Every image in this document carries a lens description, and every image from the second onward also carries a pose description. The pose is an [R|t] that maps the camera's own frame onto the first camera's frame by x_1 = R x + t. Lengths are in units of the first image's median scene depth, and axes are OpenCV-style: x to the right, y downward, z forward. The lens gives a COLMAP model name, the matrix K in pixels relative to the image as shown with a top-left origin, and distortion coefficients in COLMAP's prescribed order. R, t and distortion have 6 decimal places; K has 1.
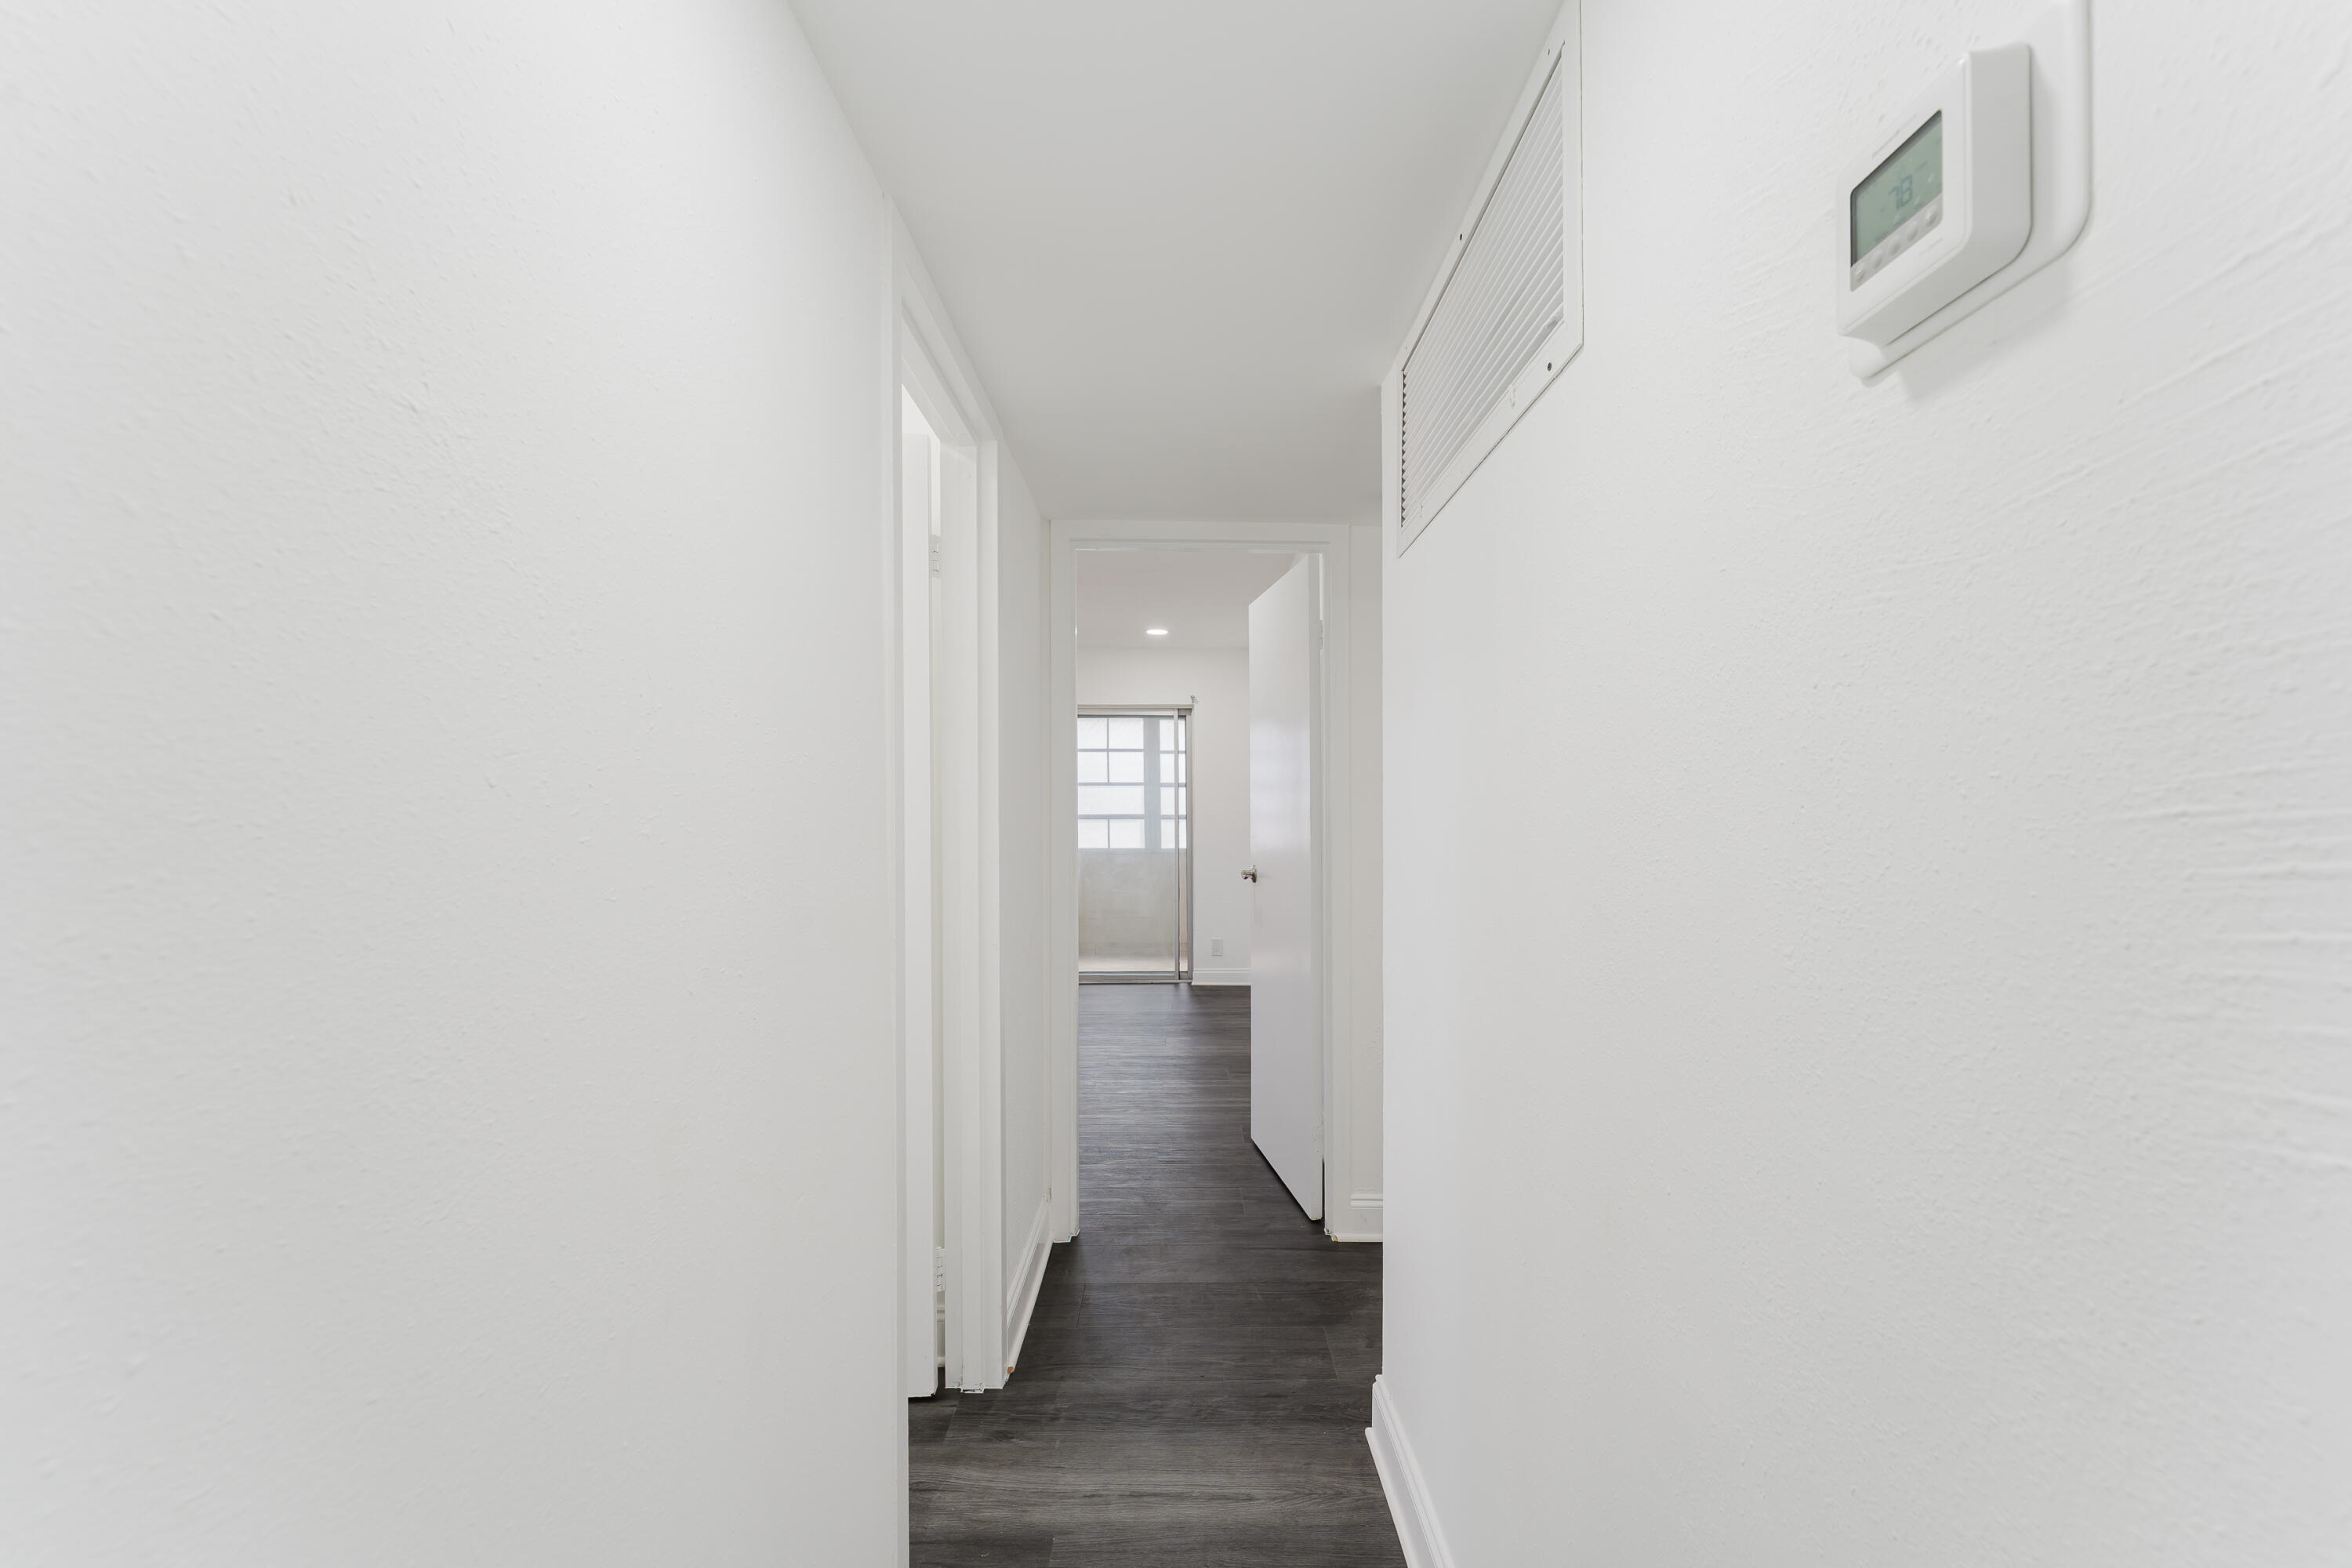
lens RADIAL K [[958.1, 0, 1174.8], [0, 958.1, 801.5], [0, 0, 1]] dist [-0.003929, 0.000115]
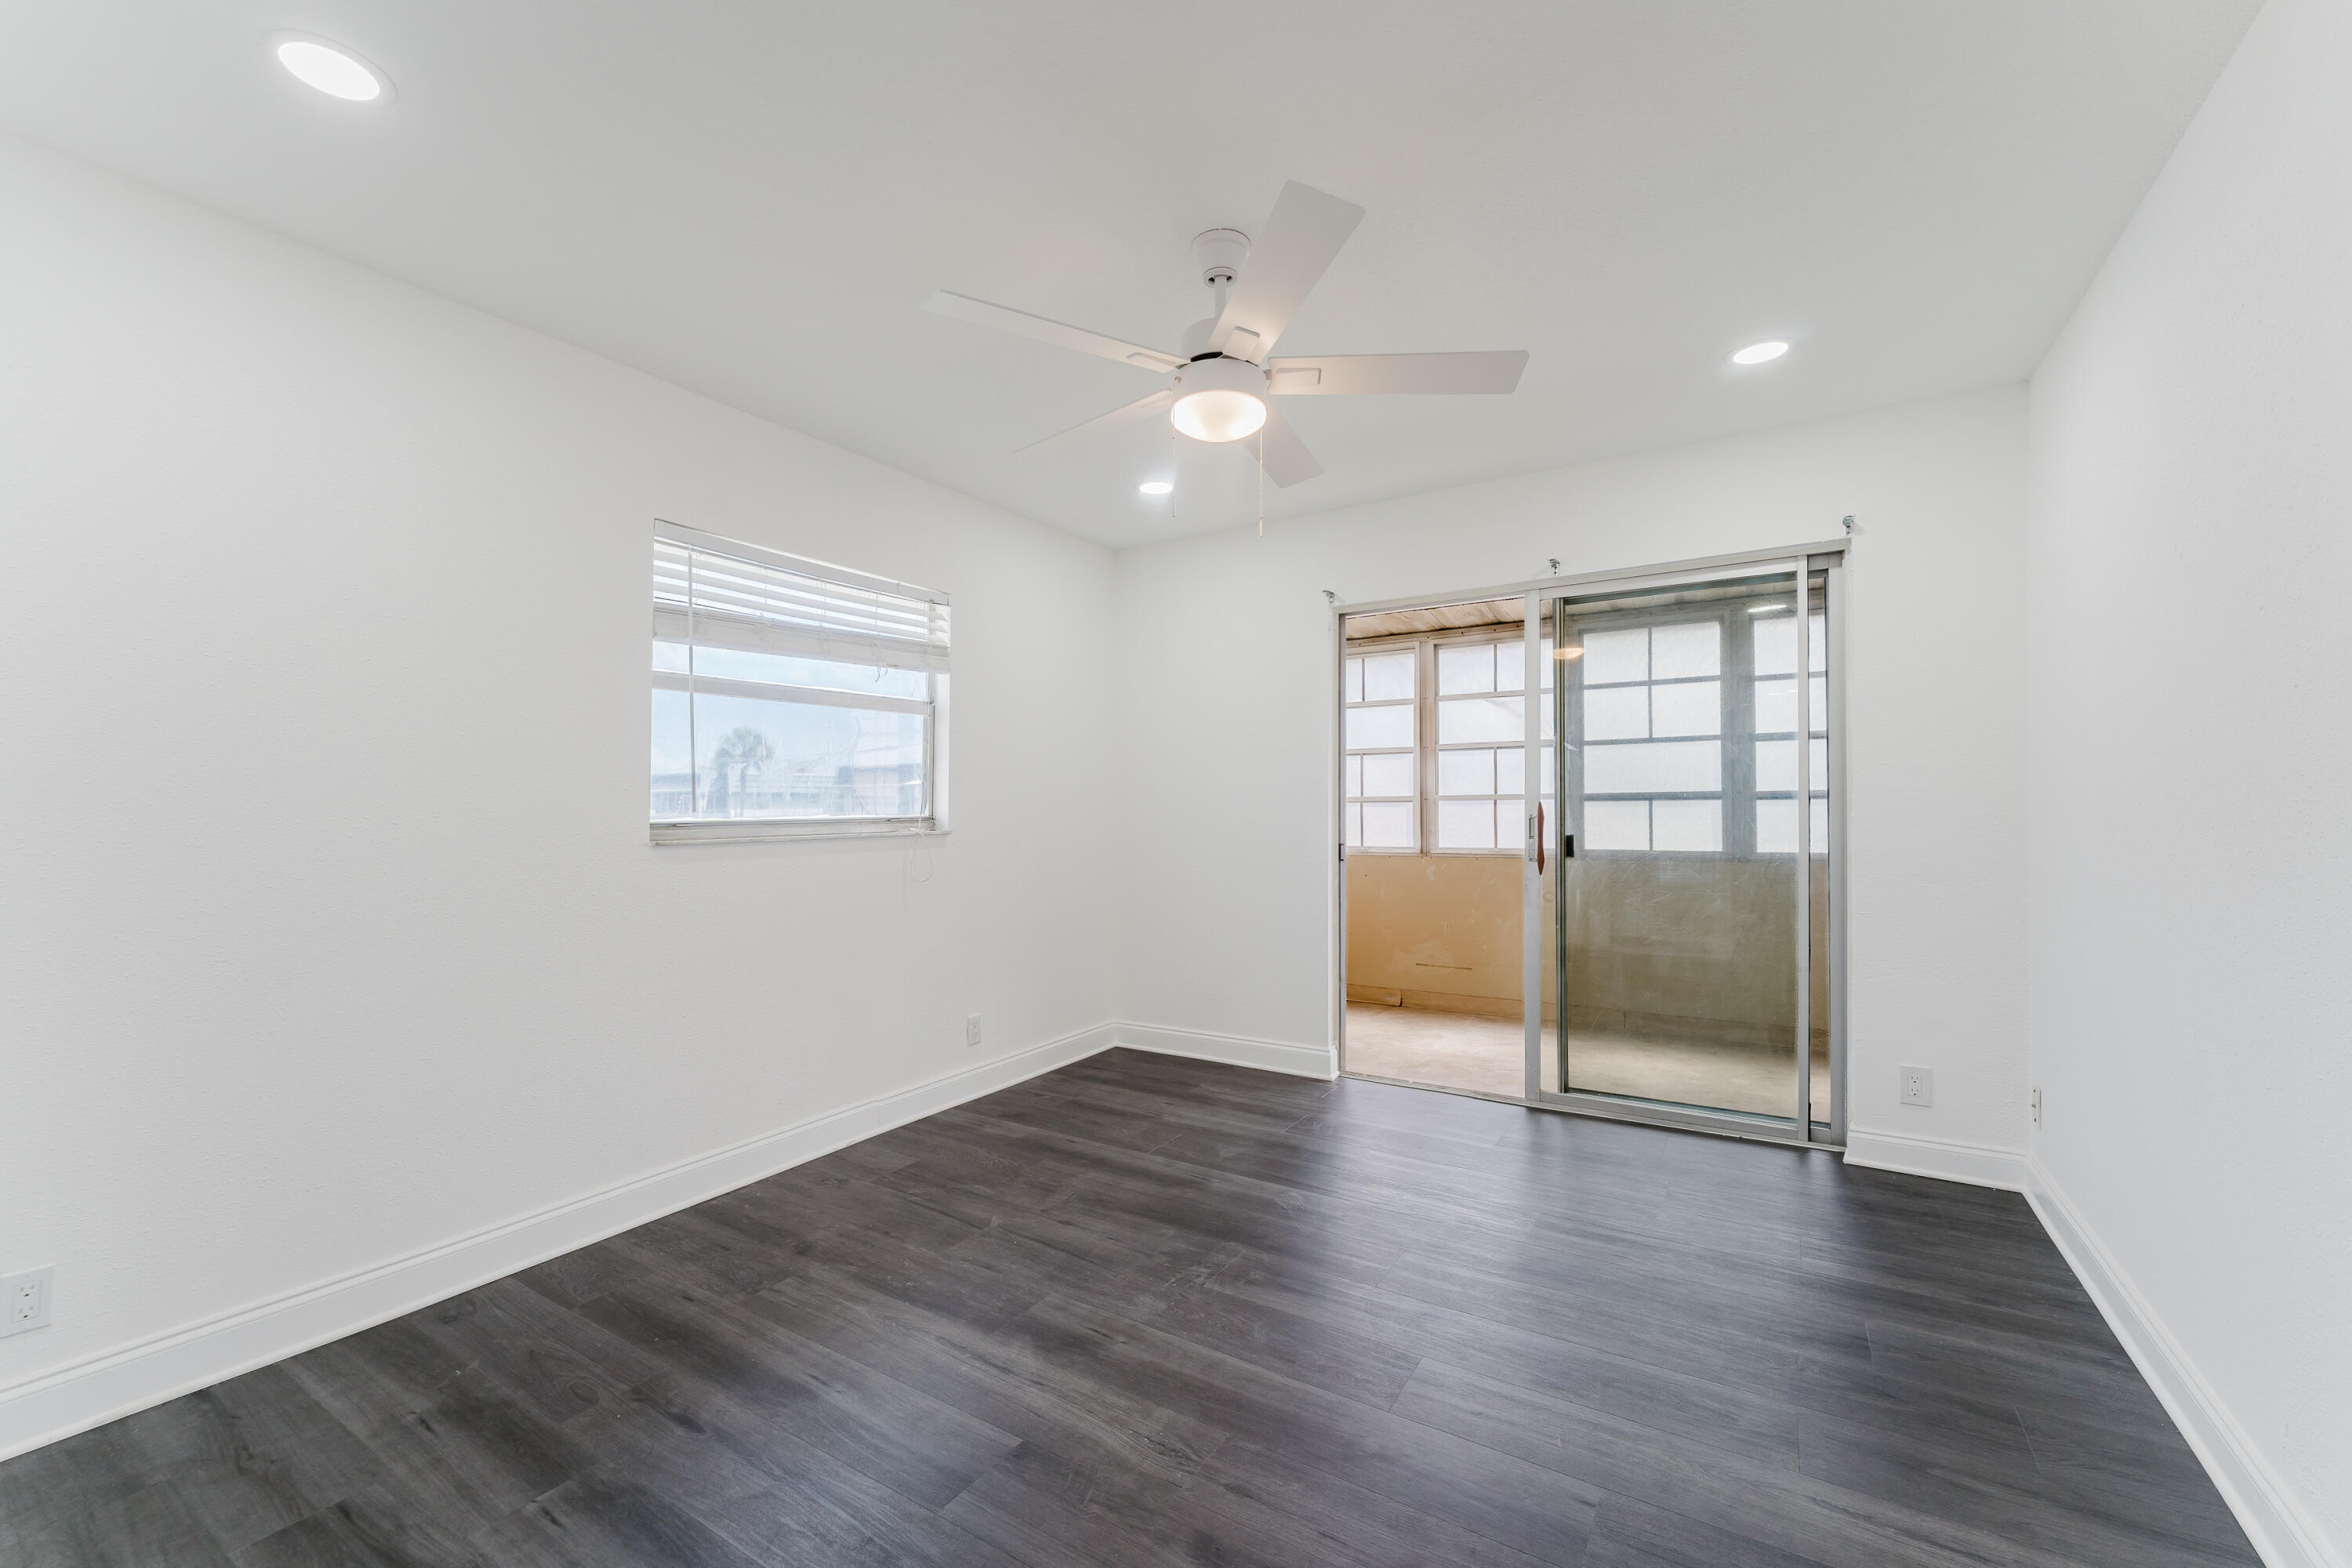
lens RADIAL K [[958.1, 0, 1152.1], [0, 958.1, 823.3], [0, 0, 1]] dist [-0.003929, 0.000115]
pose [[0.841881, 0.001608, -0.539660, -0.011033], [0.014793, 0.999551, 0.026055, 0.013027], [0.539460, -0.029919, 0.841479, 0.356907]]
